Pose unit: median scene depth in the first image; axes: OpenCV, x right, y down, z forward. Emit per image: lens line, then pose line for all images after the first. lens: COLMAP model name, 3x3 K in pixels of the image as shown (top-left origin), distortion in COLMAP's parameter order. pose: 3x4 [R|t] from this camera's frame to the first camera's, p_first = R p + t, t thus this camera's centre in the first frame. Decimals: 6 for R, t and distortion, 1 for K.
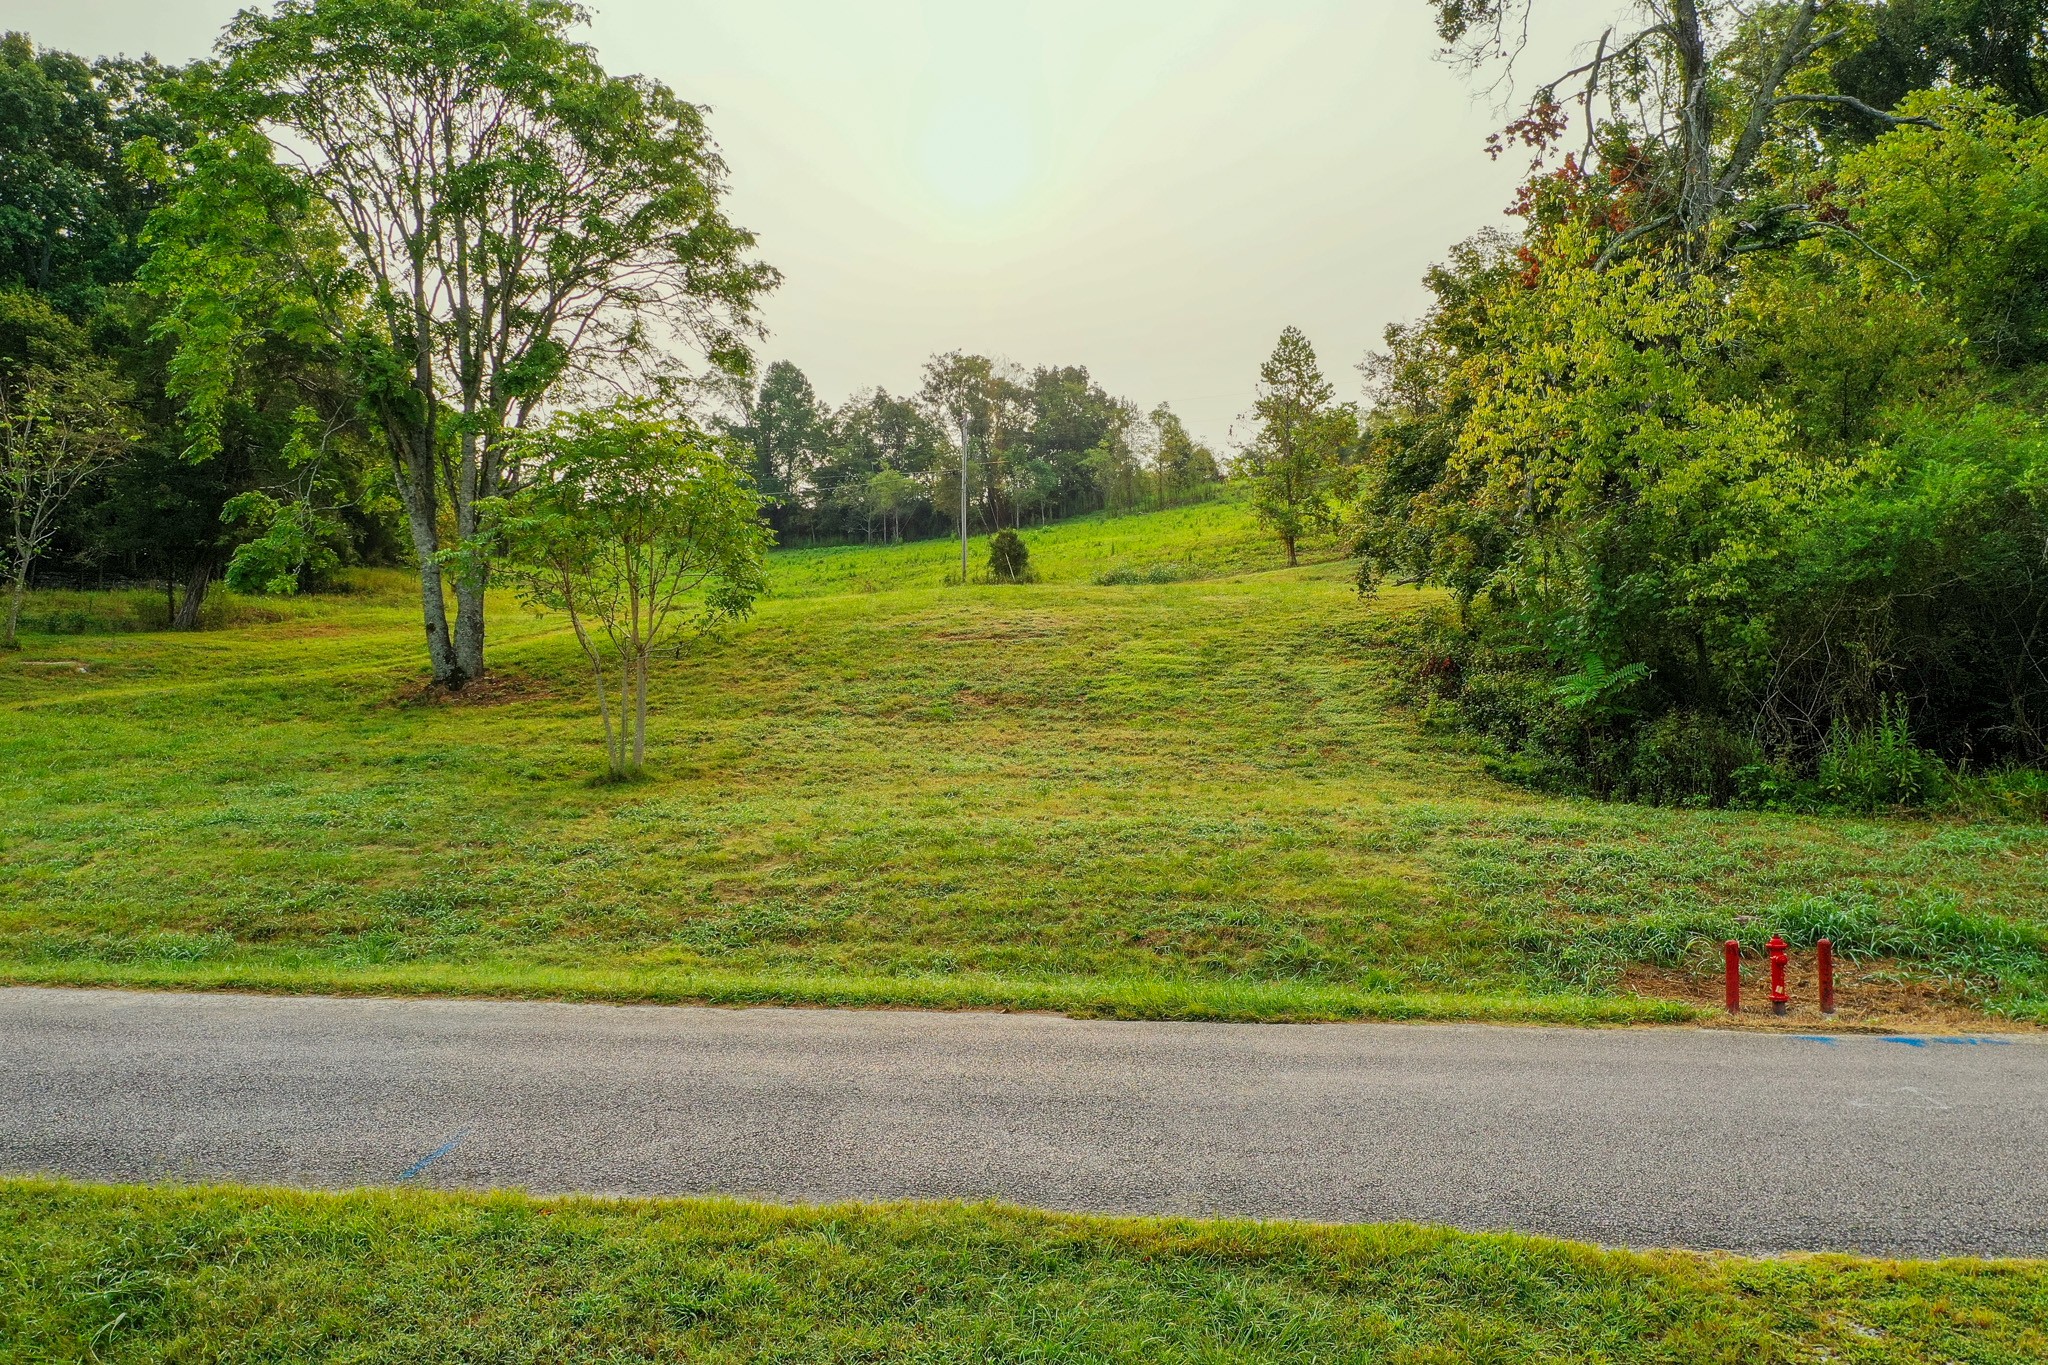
lens RADIAL K [[1560.5, 0, 1024.0], [0, 1560.5, 682.5], [0, 0, 1]] dist [0.007295, 0.001076]
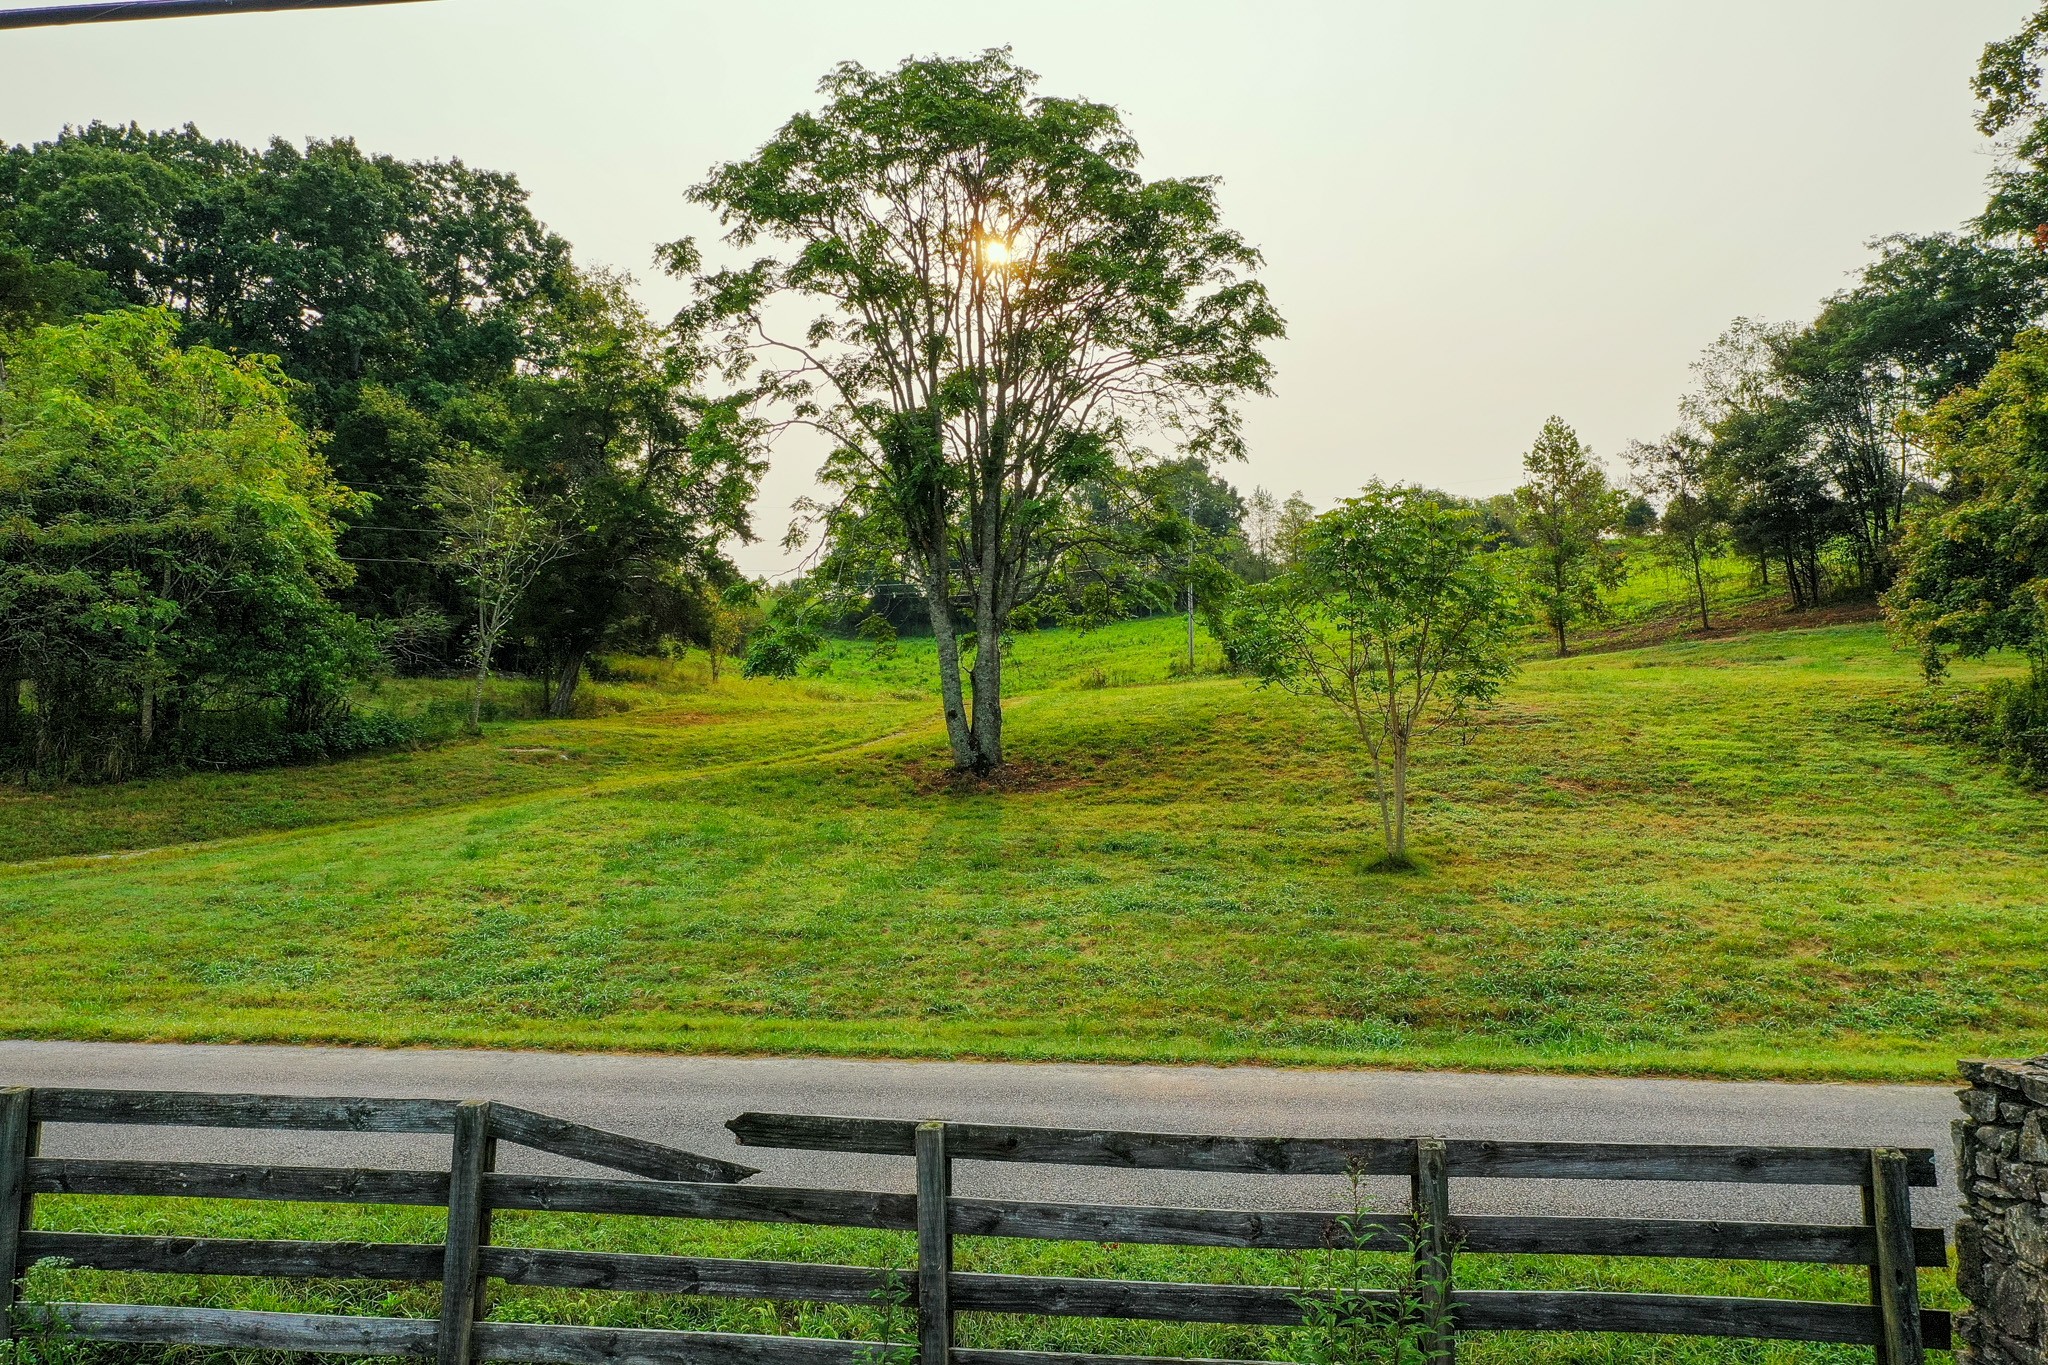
lens RADIAL K [[1558.3, 0, 1031.6], [0, 1558.3, 688.1], [0, 0, 1]] dist [0.004187, 0.005007]
pose [[0.999970, -0.002238, -0.007401, -0.160215], [0.001843, 0.998596, -0.052945, 0.000606], [0.007509, 0.052929, 0.998570, -0.000130]]
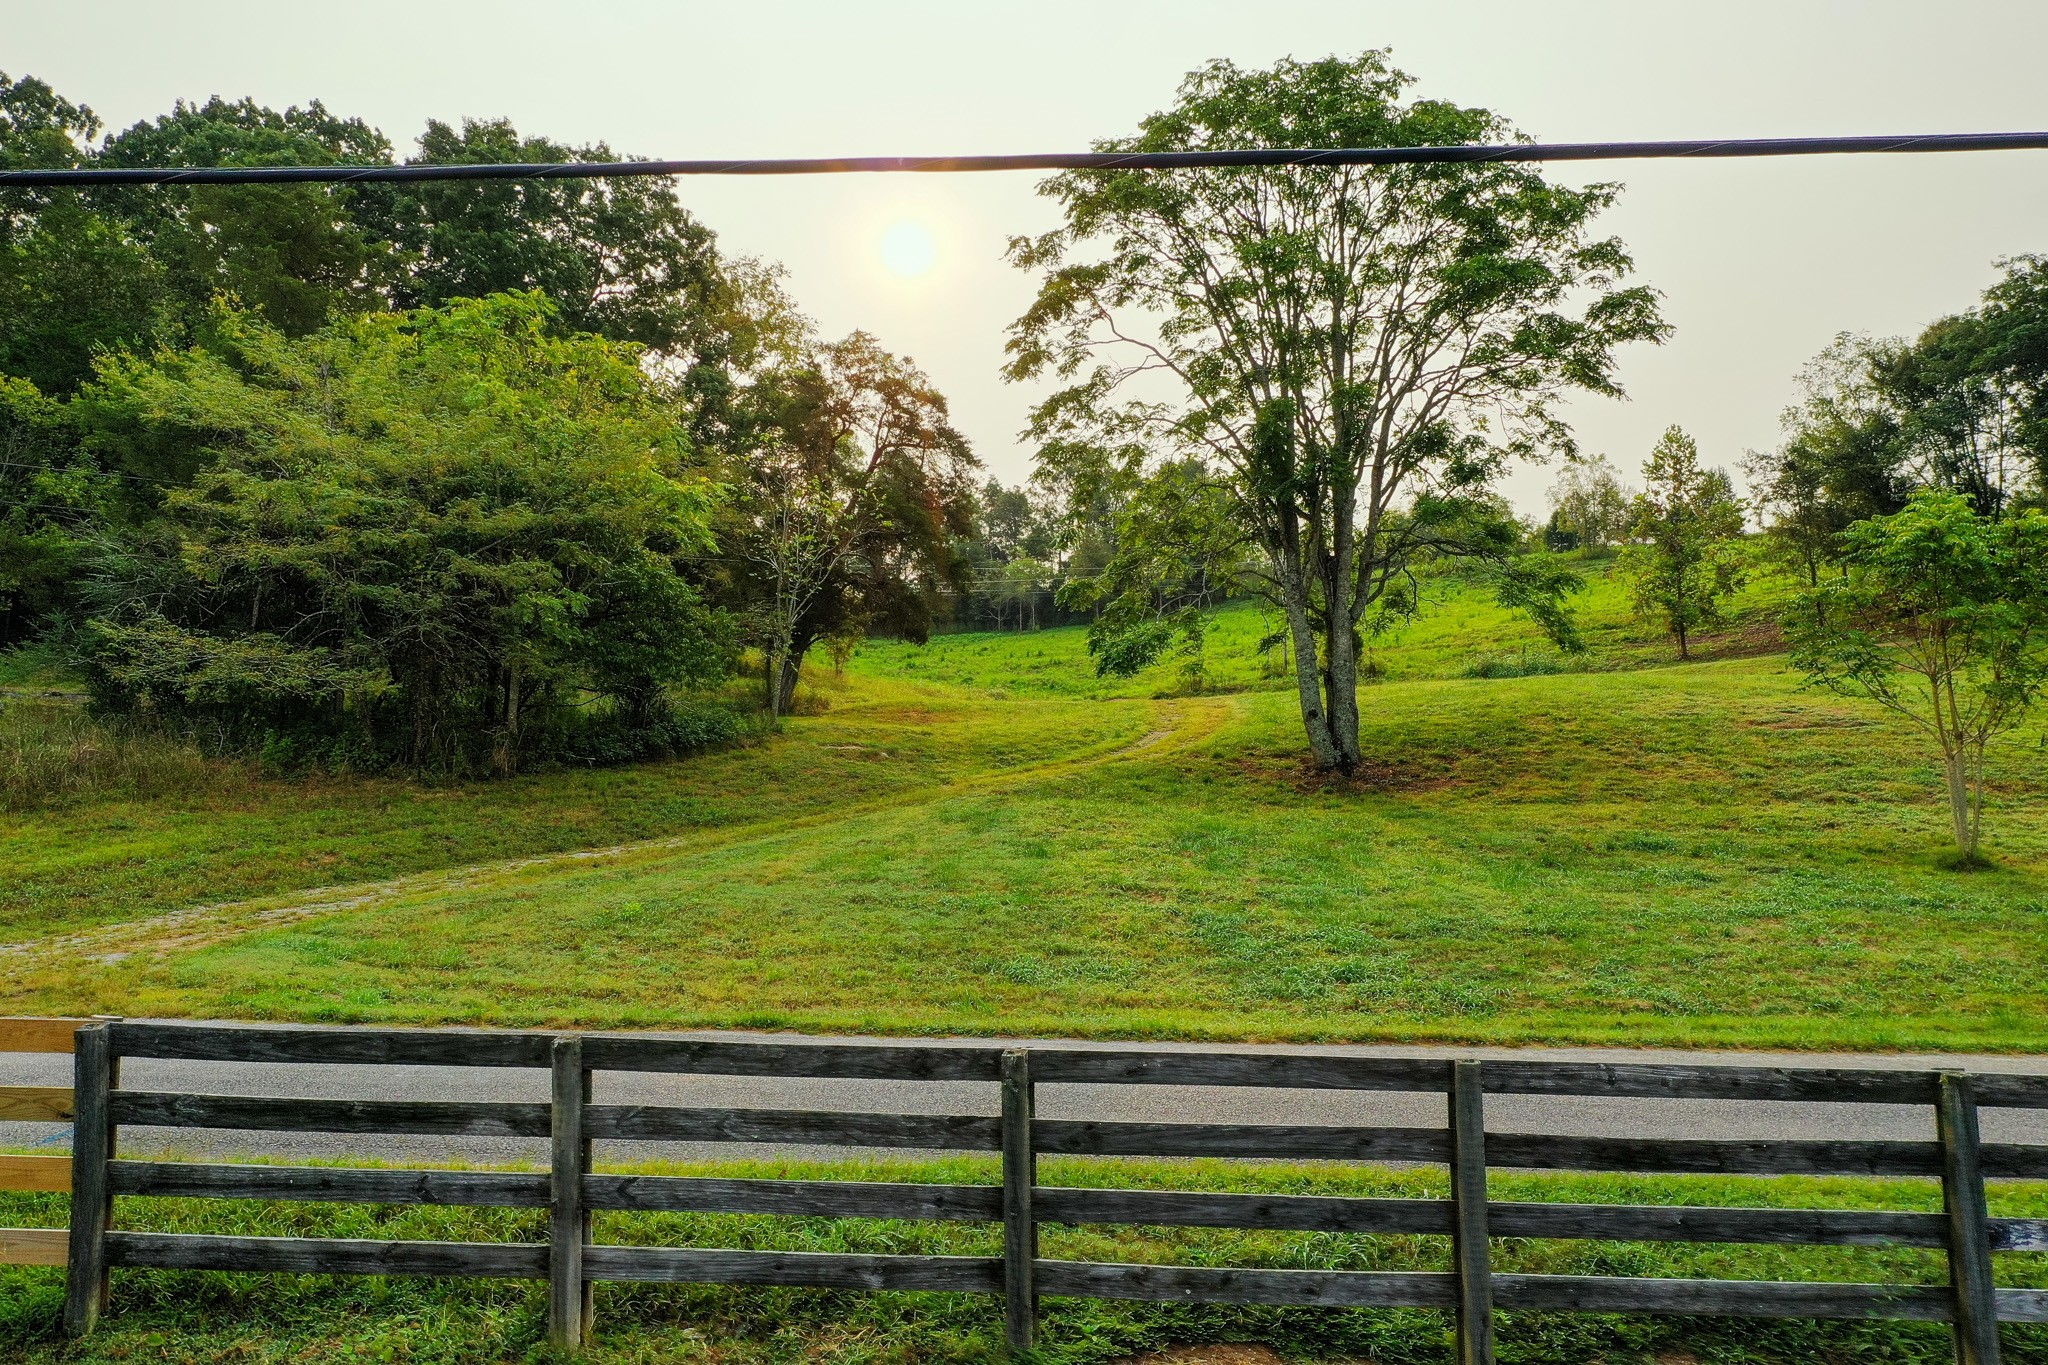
lens RADIAL K [[1566.0, 0, 1024.0], [0, 1566.0, 682.5], [0, 0, 1]] dist [-0.004625, 0.013765]
pose [[0.998787, 0.005261, 0.048950, -0.306253], [-0.002476, 0.998383, -0.056793, 0.001195], [-0.049170, 0.056603, 0.997185, 0.002606]]
